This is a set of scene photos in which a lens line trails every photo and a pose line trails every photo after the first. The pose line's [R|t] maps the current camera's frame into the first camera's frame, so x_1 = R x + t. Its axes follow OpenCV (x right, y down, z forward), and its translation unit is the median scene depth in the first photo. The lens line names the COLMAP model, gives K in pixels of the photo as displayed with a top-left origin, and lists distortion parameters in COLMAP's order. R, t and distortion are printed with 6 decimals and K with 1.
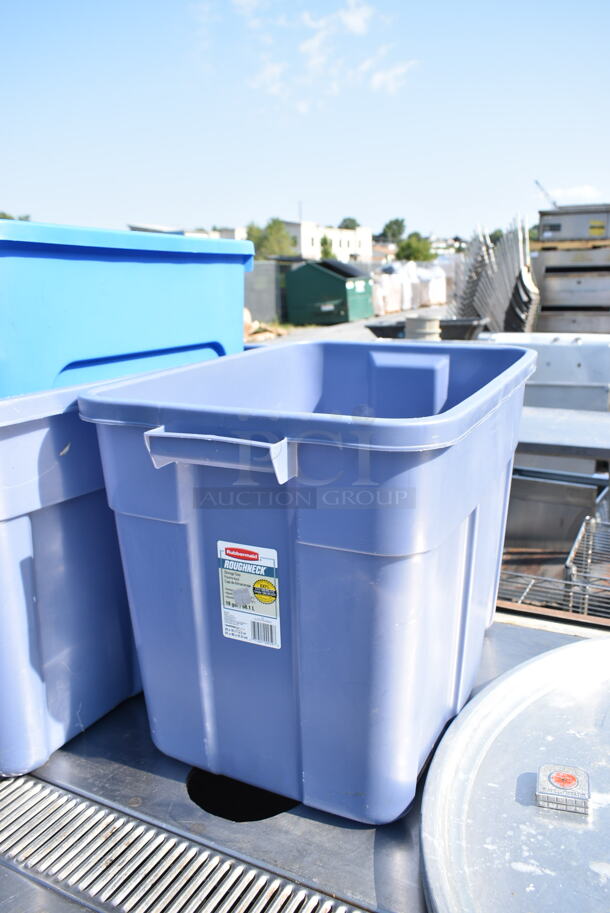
lens RADIAL K [[707.4, 0, 308.4], [0, 707.4, 454.9], [0, 0, 1]] dist [-0.016243, 0.000985]
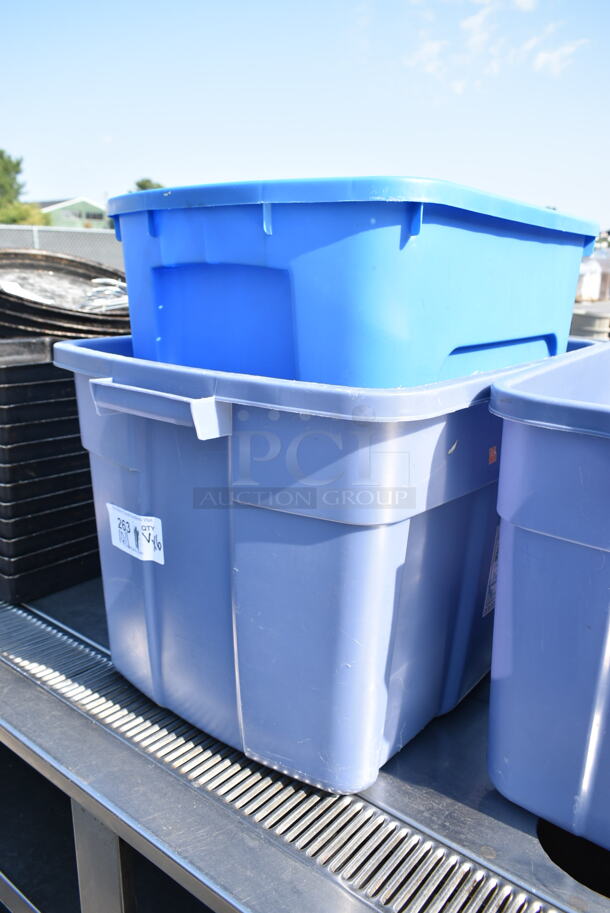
lens RADIAL K [[707.4, 0, 306.7], [0, 707.4, 457.4], [0, 0, 1]] dist [-0.016243, 0.000985]
pose [[0.979873, 0.106904, -0.168585, -0.356622], [-0.102240, 0.994103, 0.036137, -0.007790], [0.171454, -0.018173, 0.985024, 0.096480]]
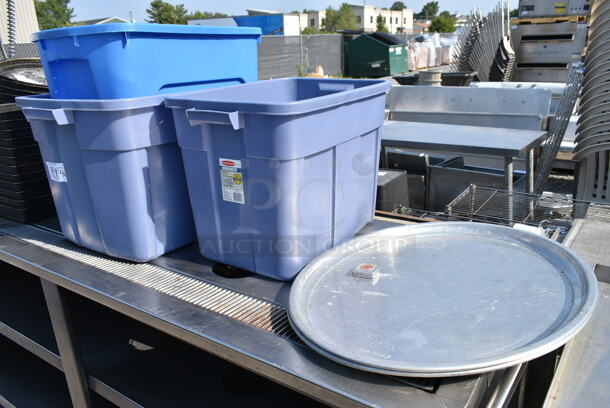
lens RADIAL K [[472.7, 0, 306.7], [0, 472.7, 201.4], [0, 0, 1]] dist [-0.016243, 0.000985]
pose [[0.992506, 0.029107, -0.118681, 0.315438], [-0.020230, 0.996954, 0.075326, 0.123147], [0.120512, -0.072360, 0.990071, -0.490654]]
